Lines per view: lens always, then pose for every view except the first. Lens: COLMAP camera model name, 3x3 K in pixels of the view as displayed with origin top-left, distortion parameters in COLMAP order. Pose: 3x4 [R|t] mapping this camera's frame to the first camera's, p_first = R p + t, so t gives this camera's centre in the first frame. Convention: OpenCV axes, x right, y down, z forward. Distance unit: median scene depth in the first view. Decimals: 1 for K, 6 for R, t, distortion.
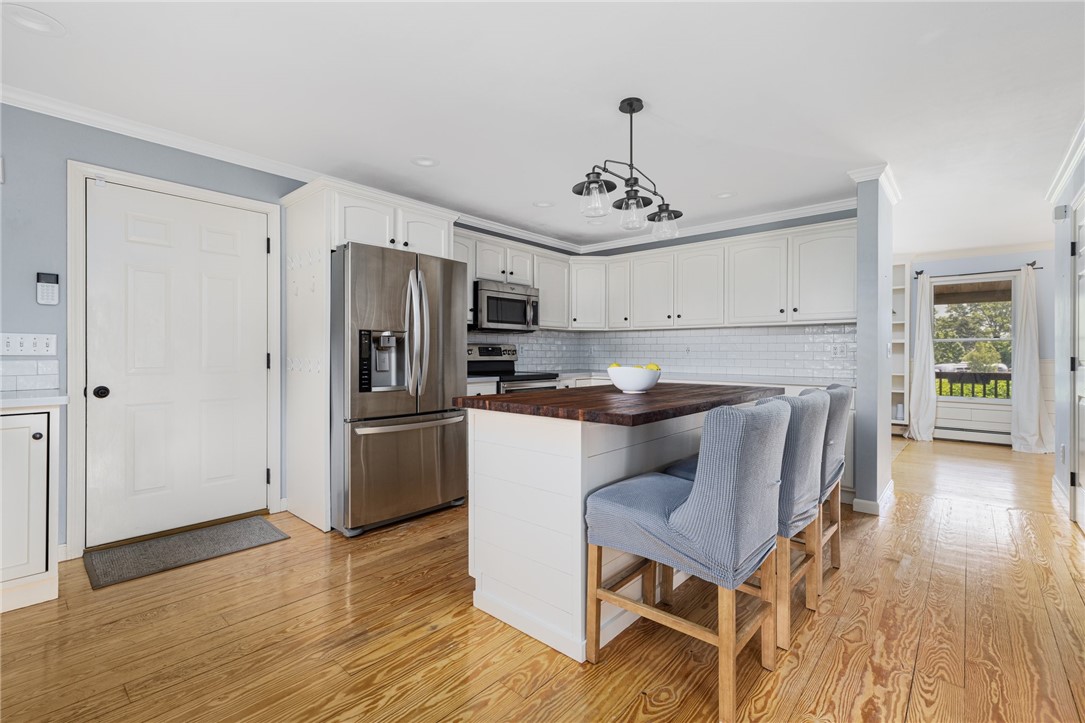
lens RADIAL K [[476.8, 0, 533.7], [0, 476.8, 355.0], [0, 0, 1]] dist [0.001488, -0.000231]
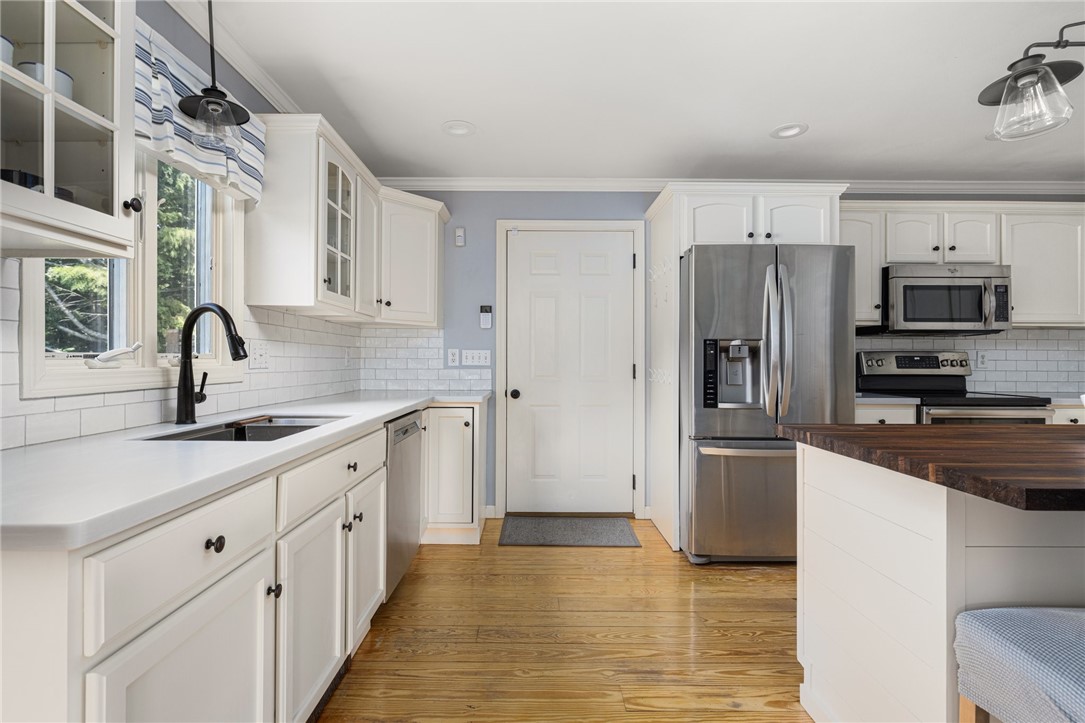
lens RADIAL K [[504.3, 0, 538.4], [0, 504.3, 359.3], [0, 0, 1]] dist [-0.009995, 0.001846]
pose [[0.673285, -0.002401, -0.739379, 0.133576], [-0.003990, 0.999968, -0.006881, -0.006396], [0.739372, 0.007583, 0.673254, 0.117055]]
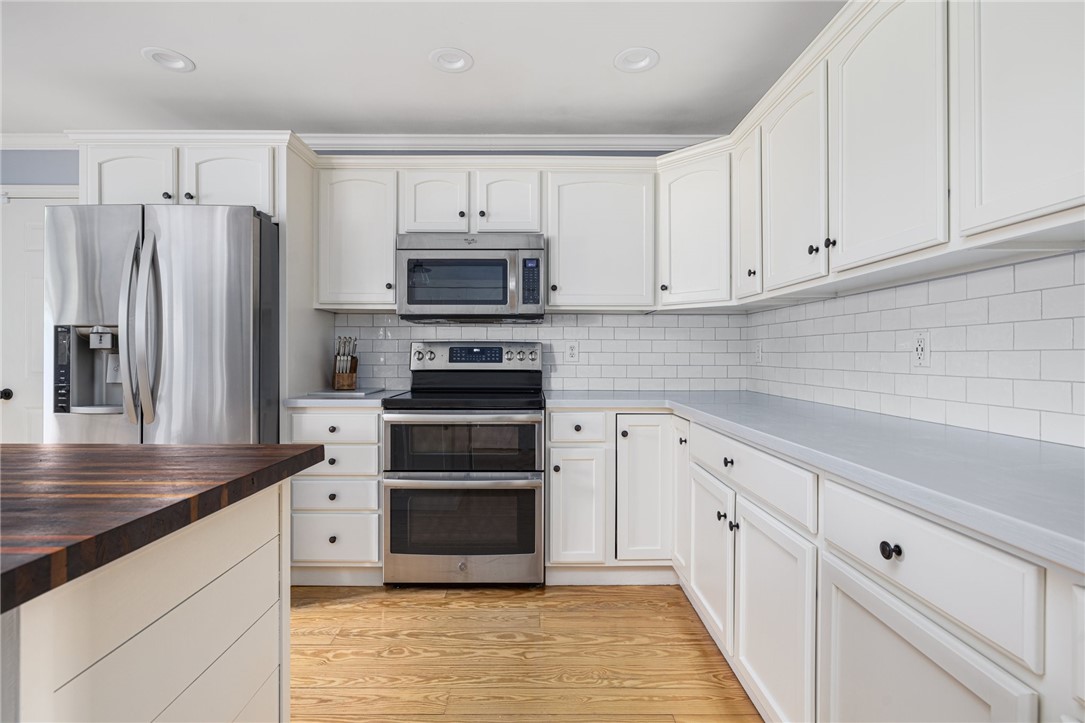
lens RADIAL K [[504.3, 0, 542.8], [0, 504.3, 357.0], [0, 0, 1]] dist [-0.009995, 0.001846]
pose [[0.675959, 0.000425, -0.736940, 0.683608], [-0.002297, 0.999996, -0.001531, -0.005898], [0.736936, 0.002728, 0.675957, 1.029650]]
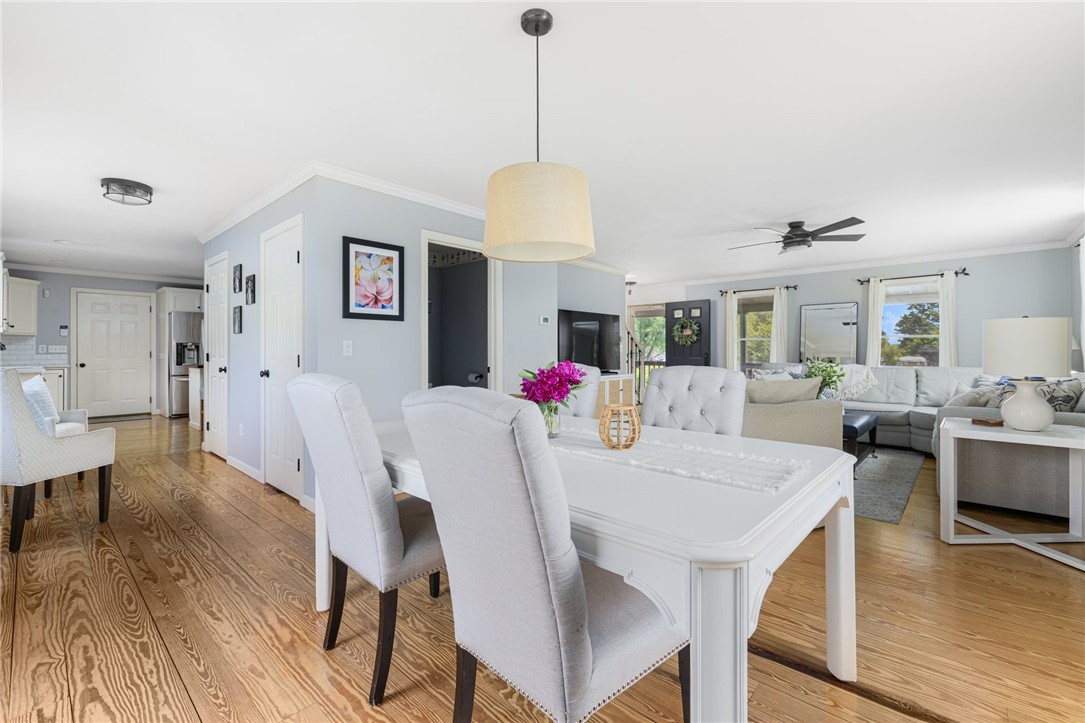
lens RADIAL K [[476.8, 0, 551.1], [0, 476.8, 348.0], [0, 0, 1]] dist [0.001488, -0.000231]
pose [[0.999986, -0.001985, -0.004955, 1.805012], [0.001961, 0.999986, -0.004849, -0.006424], [0.004964, 0.004839, 0.999976, -1.740612]]
